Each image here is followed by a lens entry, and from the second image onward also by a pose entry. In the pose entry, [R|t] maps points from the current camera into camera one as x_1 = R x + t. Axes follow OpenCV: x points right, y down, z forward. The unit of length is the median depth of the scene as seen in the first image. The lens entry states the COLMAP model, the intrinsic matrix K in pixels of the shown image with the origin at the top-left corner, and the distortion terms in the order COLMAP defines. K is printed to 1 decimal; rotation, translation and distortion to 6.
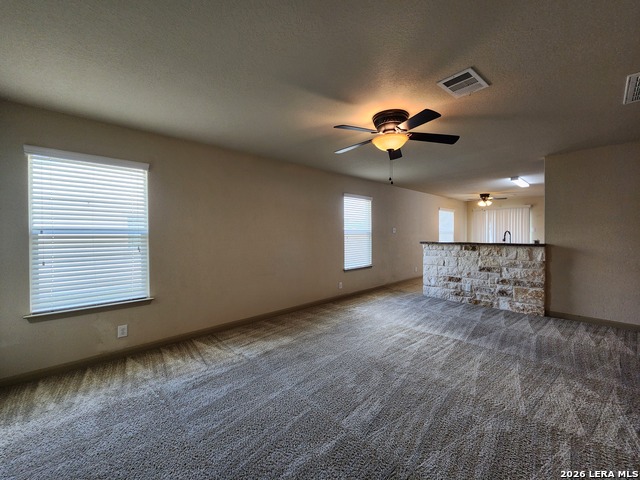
lens RADIAL K [[261.1, 0, 325.7], [0, 261.1, 237.2], [0, 0, 1]] dist [0.006916, -0.003708]
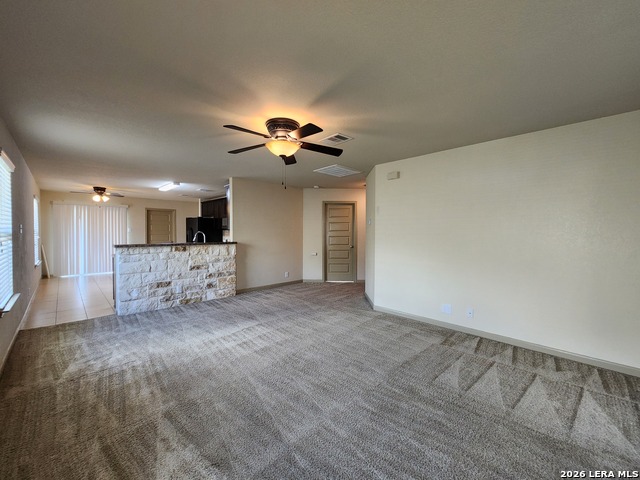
lens RADIAL K [[261.1, 0, 325.4], [0, 261.1, 237.0], [0, 0, 1]] dist [0.006916, -0.003708]
pose [[-0.033593, -0.010537, 0.999380, -0.549713], [0.008331, 0.999907, 0.010823, -0.011717], [-0.999401, 0.008689, -0.033502, 0.584198]]
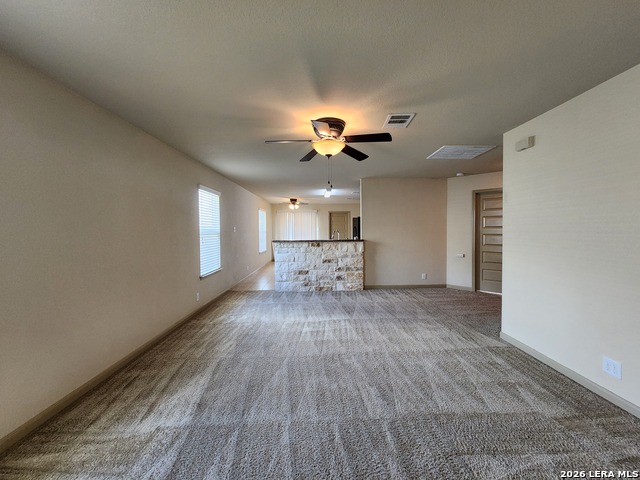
lens RADIAL K [[261.1, 0, 326.9], [0, 261.1, 236.9], [0, 0, 1]] dist [0.006916, -0.003708]
pose [[0.657669, -0.017201, 0.753111, -0.382939], [0.011524, 0.999852, 0.012773, -0.010686], [-0.753219, 0.000279, 0.657769, 0.206221]]
